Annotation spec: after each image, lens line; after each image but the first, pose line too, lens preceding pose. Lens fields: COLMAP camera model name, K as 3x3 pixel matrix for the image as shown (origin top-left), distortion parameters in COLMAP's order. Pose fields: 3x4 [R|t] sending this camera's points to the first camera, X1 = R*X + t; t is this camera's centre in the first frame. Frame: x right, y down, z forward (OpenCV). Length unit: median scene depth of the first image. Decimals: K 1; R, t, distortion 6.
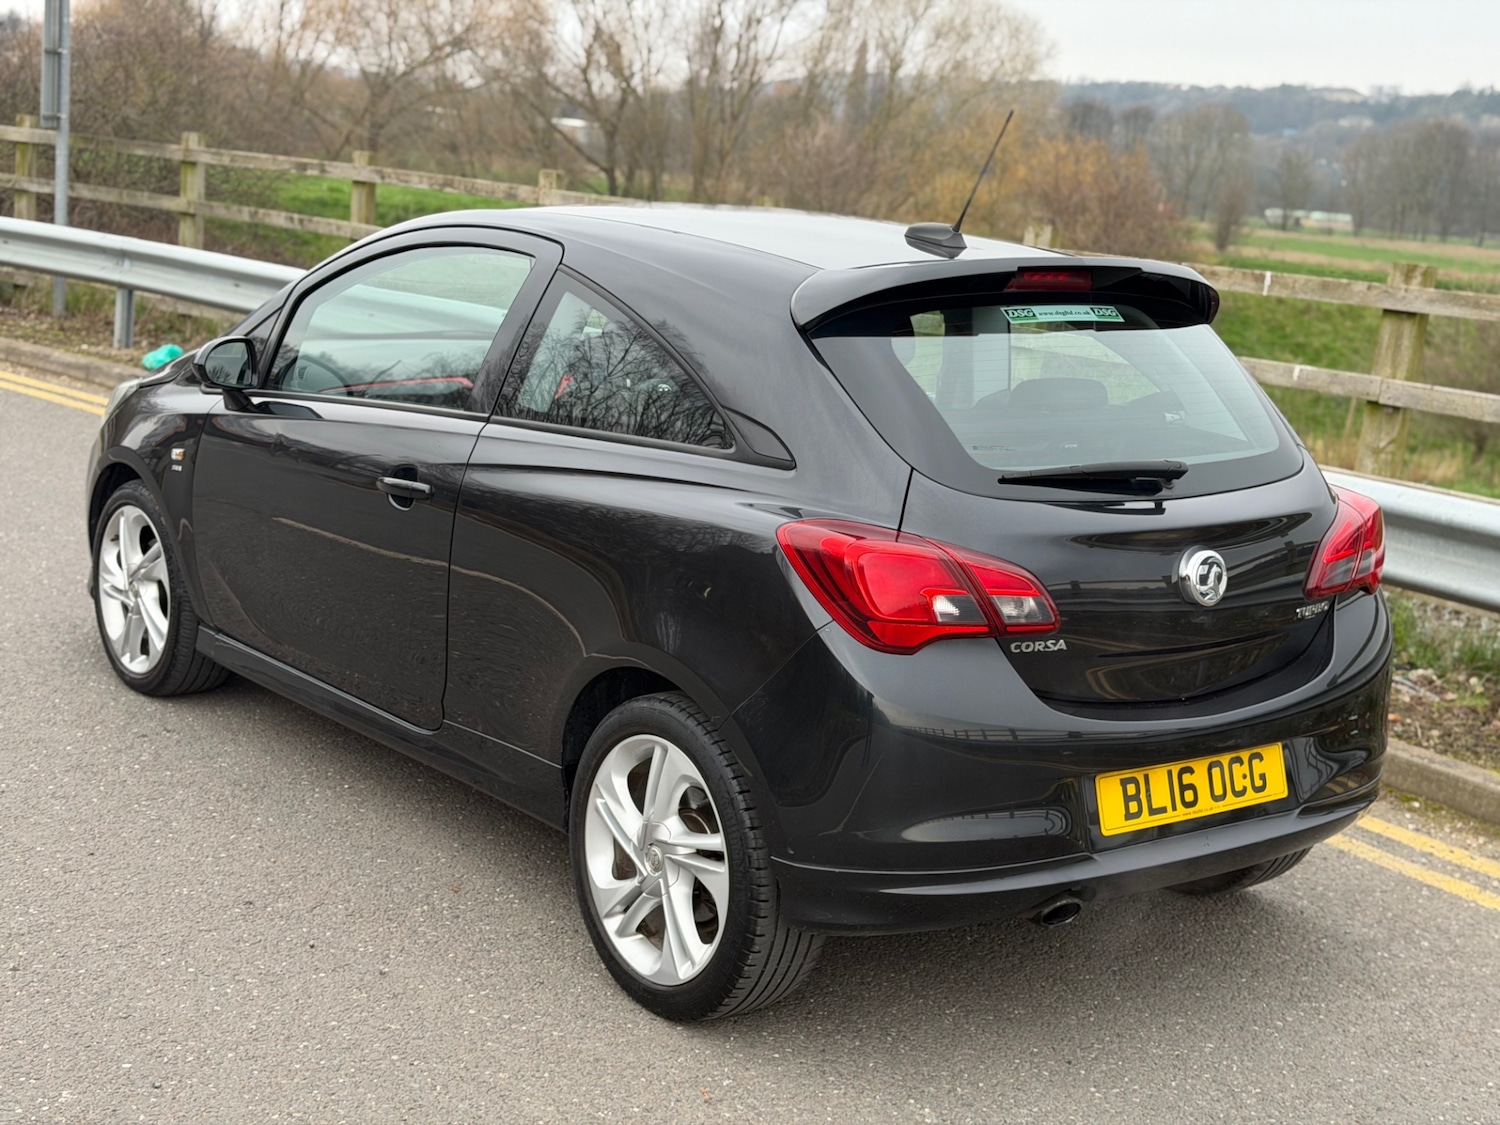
lens RADIAL K [[2073.2, 0, 707.4], [0, 2073.2, 561.6], [0, 0, 1]] dist [0.211582, -0.471485]
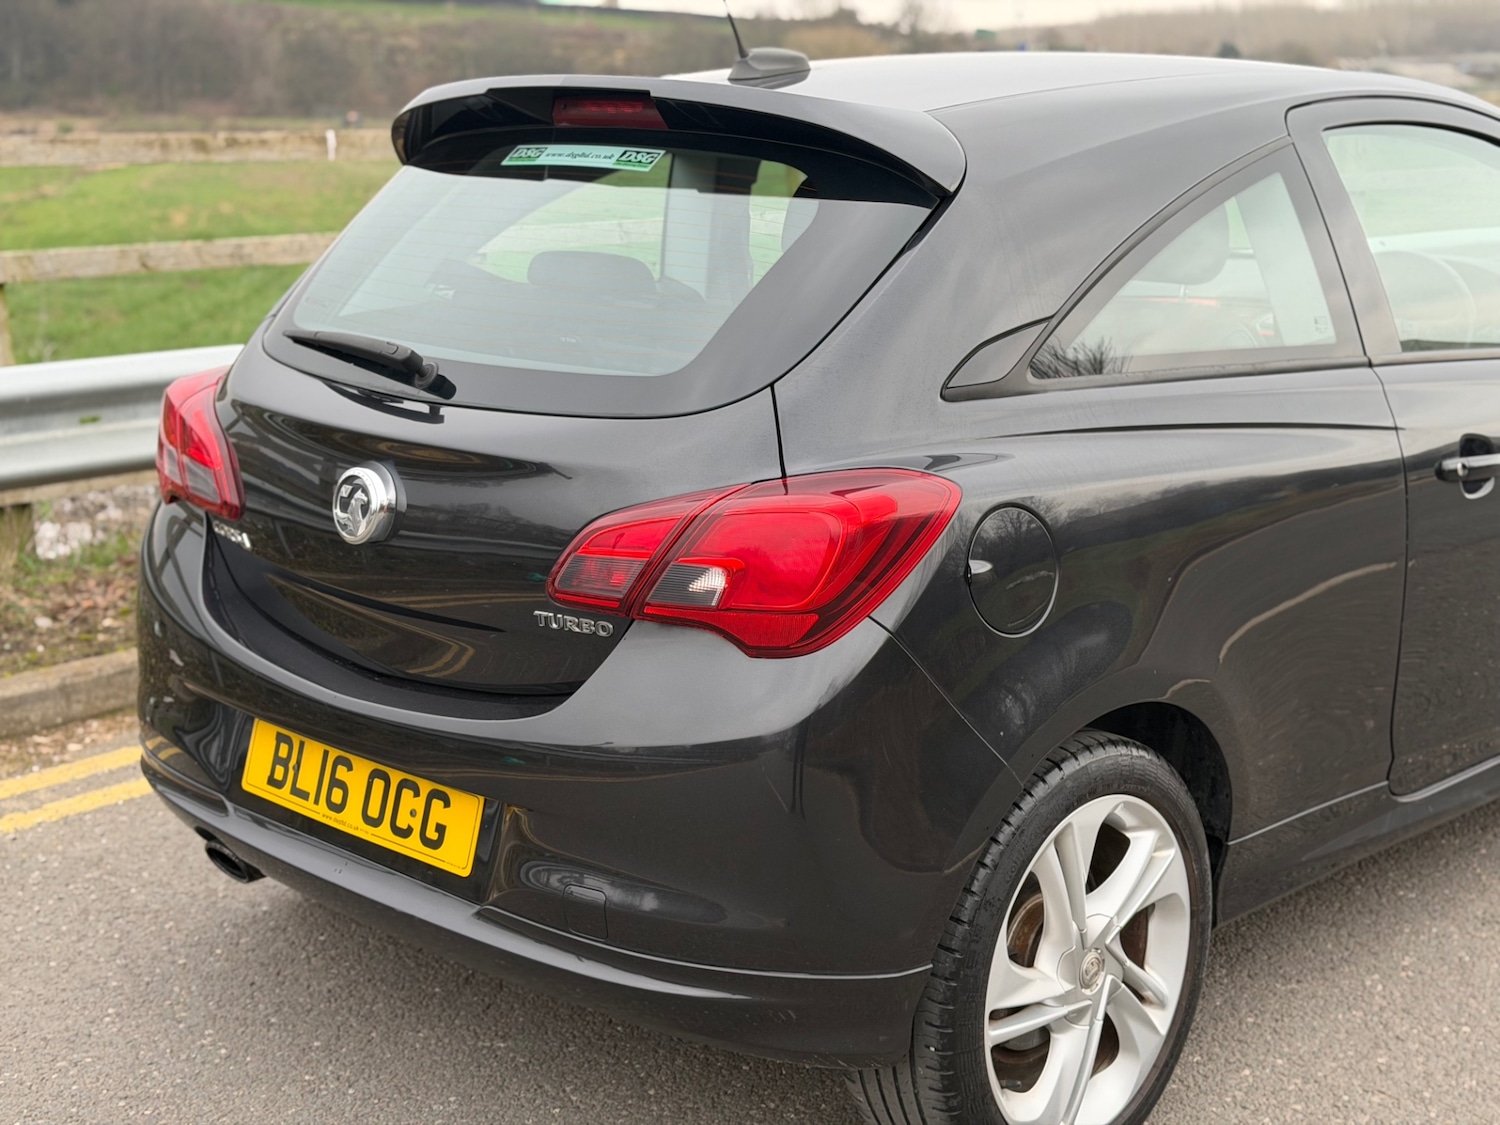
lens RADIAL K [[2081.4, 0, 744.0], [0, 2081.4, 563.4], [0, 0, 1]] dist [0.204846, -0.463407]
pose [[0.157973, 0.167719, -0.973096, 0.925106], [-0.186540, 0.972794, 0.137384, -0.092818], [0.969664, 0.159818, 0.184961, 0.955830]]
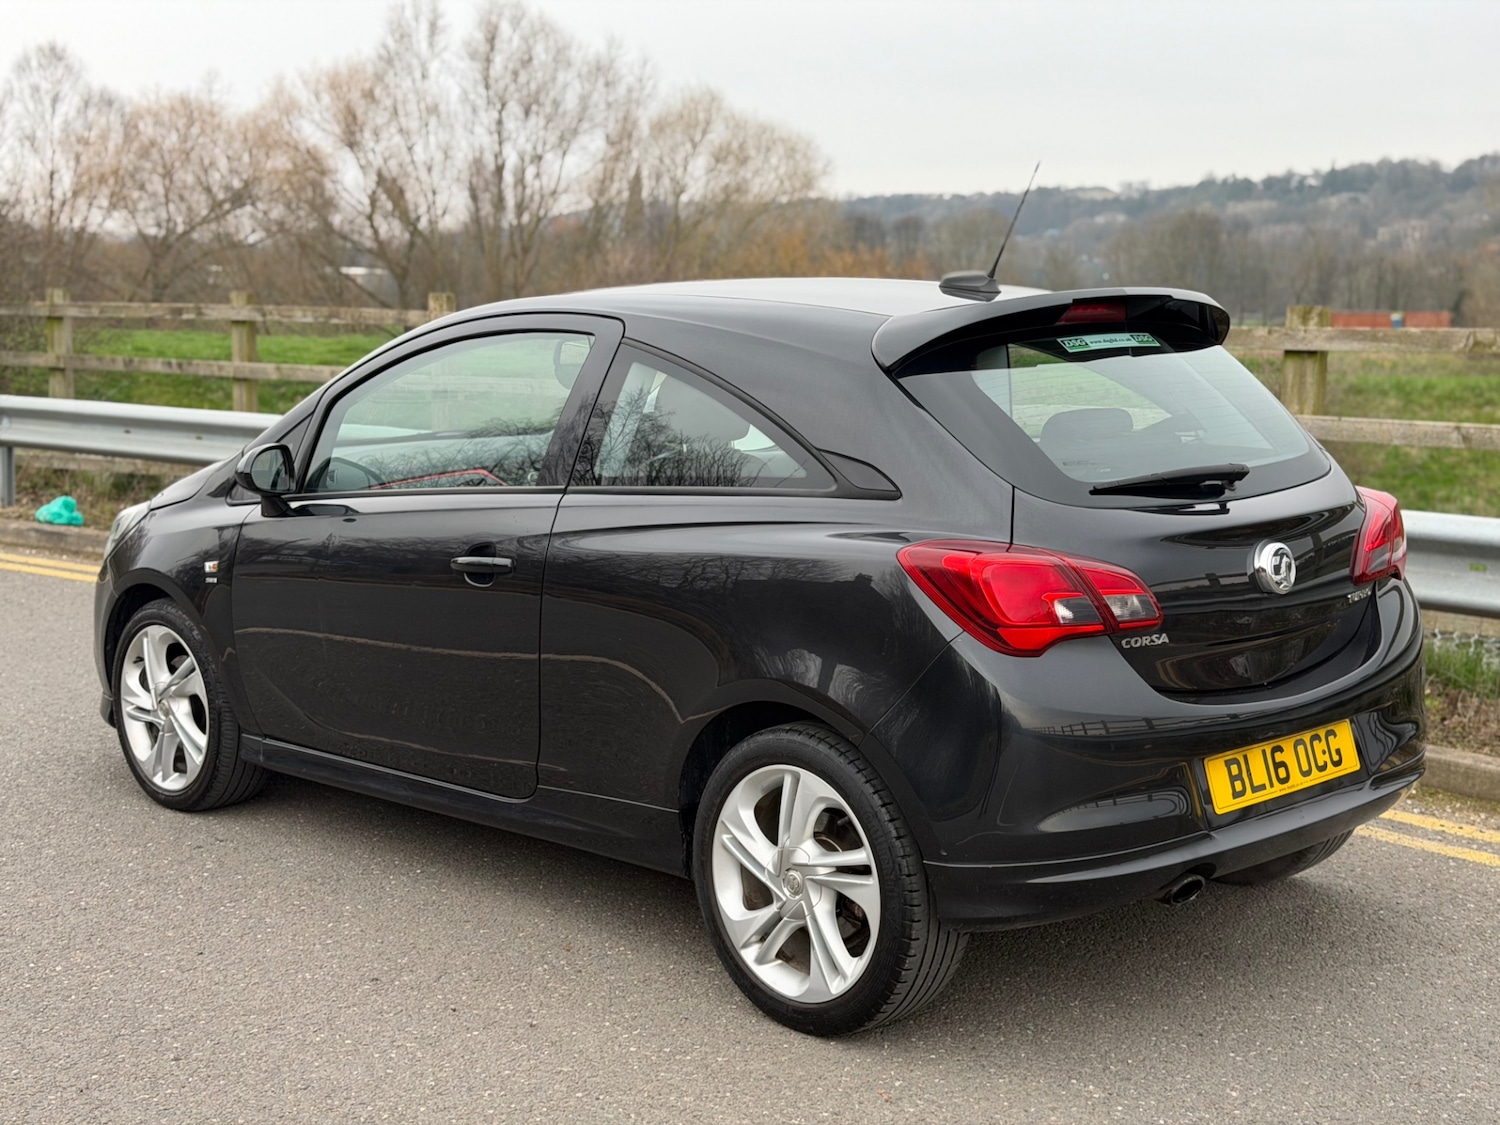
lens RADIAL K [[2072.3, 0, 729.8], [0, 2072.3, 569.3], [0, 0, 1]] dist [0.195667, -0.444122]
pose [[0.991145, -0.088663, 0.098845, -0.142006], [0.094030, 0.994261, -0.051021, 0.035257], [-0.093754, 0.059864, 0.993794, -0.043990]]
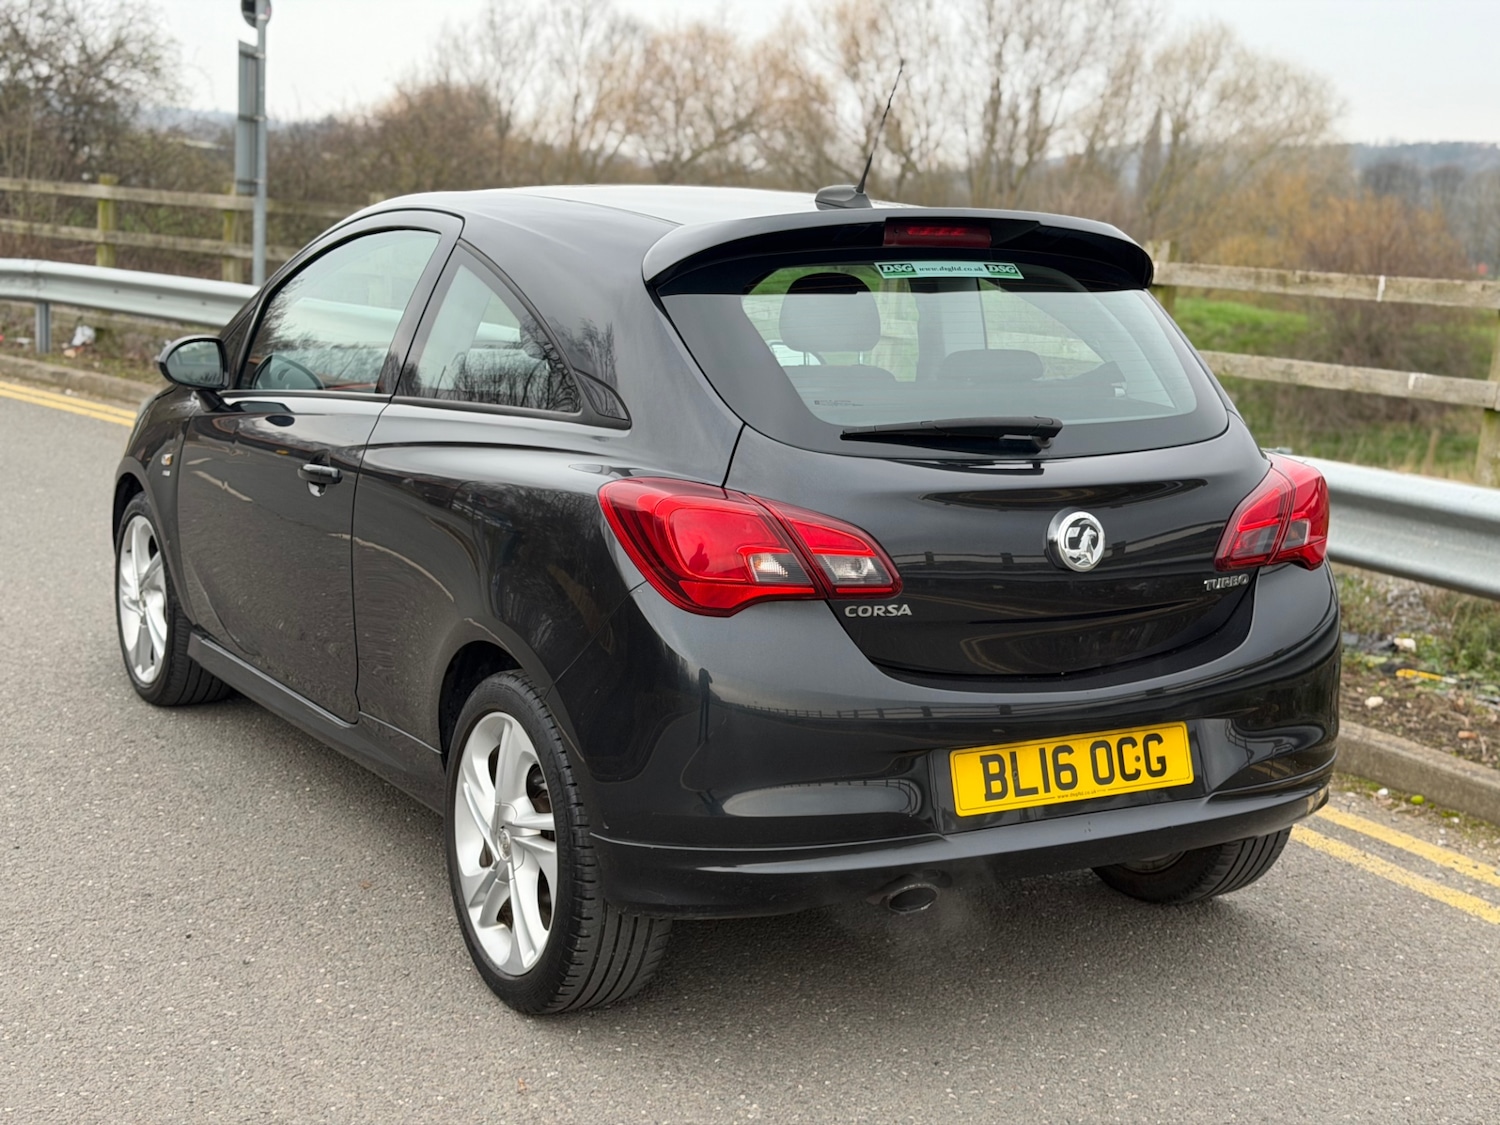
lens RADIAL K [[2072.3, 0, 729.8], [0, 2072.3, 569.3], [0, 0, 1]] dist [0.195667, -0.444122]
pose [[0.991978, -0.007781, -0.126173, 0.192397], [0.003753, 0.999477, -0.032132, 0.047202], [0.126357, 0.031401, 0.991488, 0.060281]]
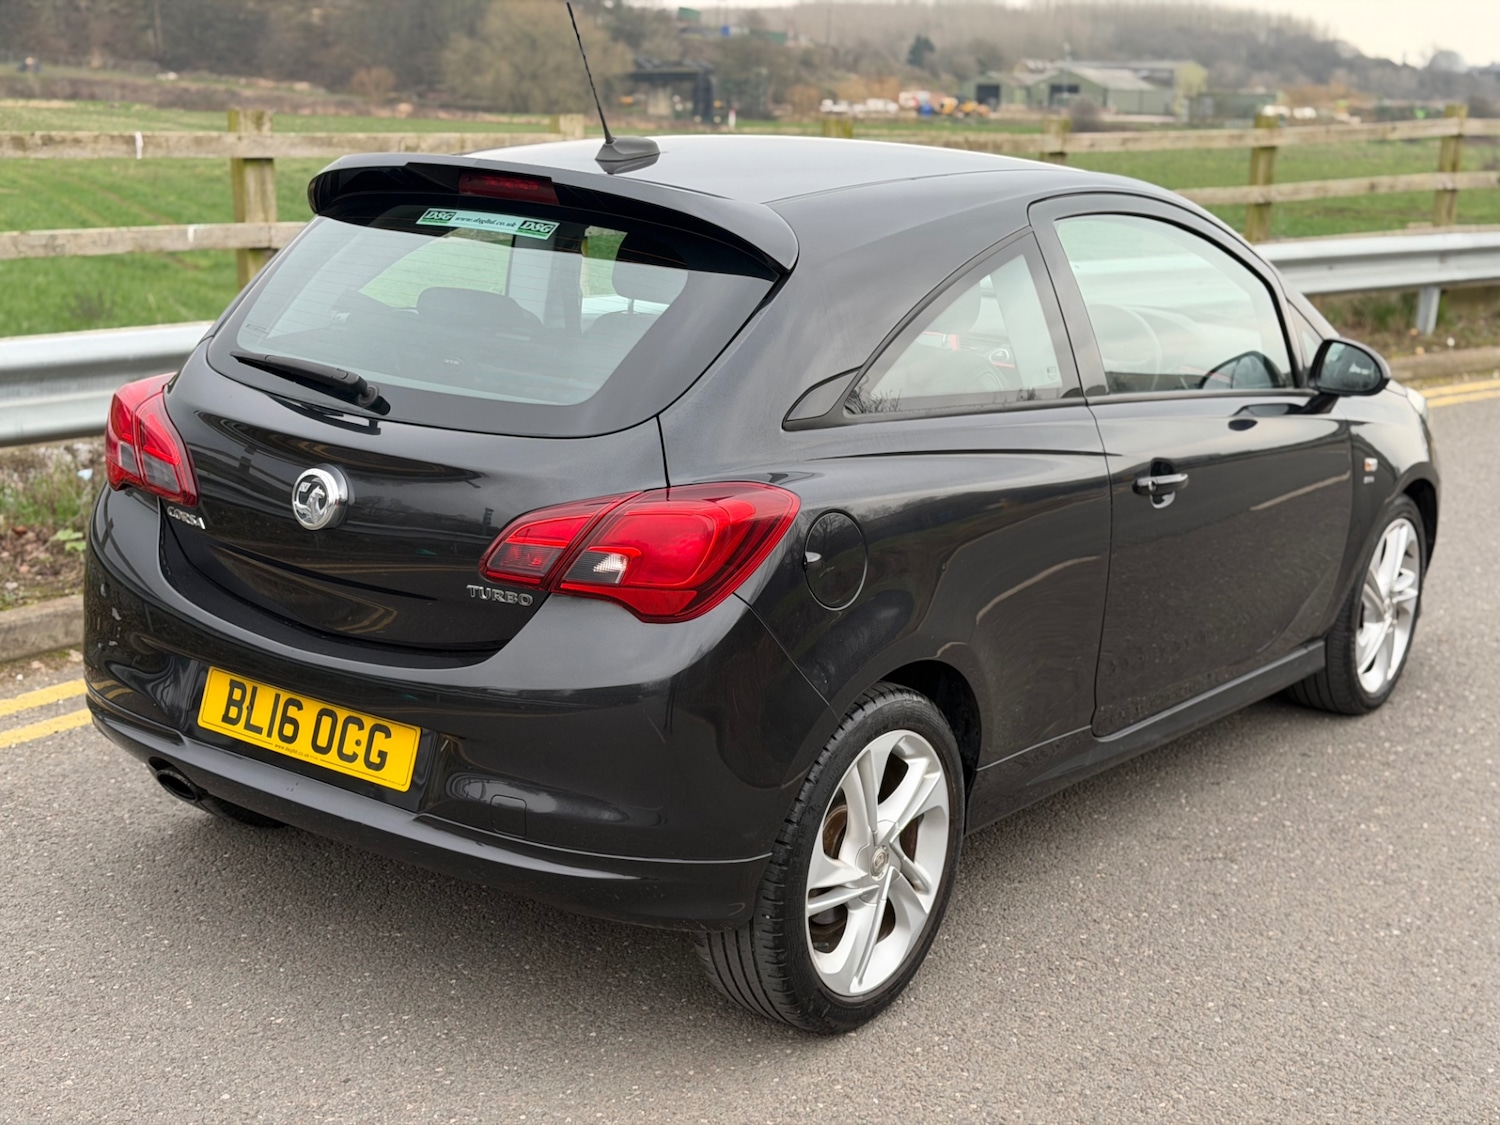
lens RADIAL K [[2081.7, 0, 730.6], [0, 2081.7, 583.5], [0, 0, 1]] dist [0.188378, -0.340734]
pose [[0.288419, 0.191670, -0.938124, 1.101615], [-0.220803, 0.966667, 0.129618, -0.109524], [0.931698, 0.169756, 0.321127, 0.844295]]
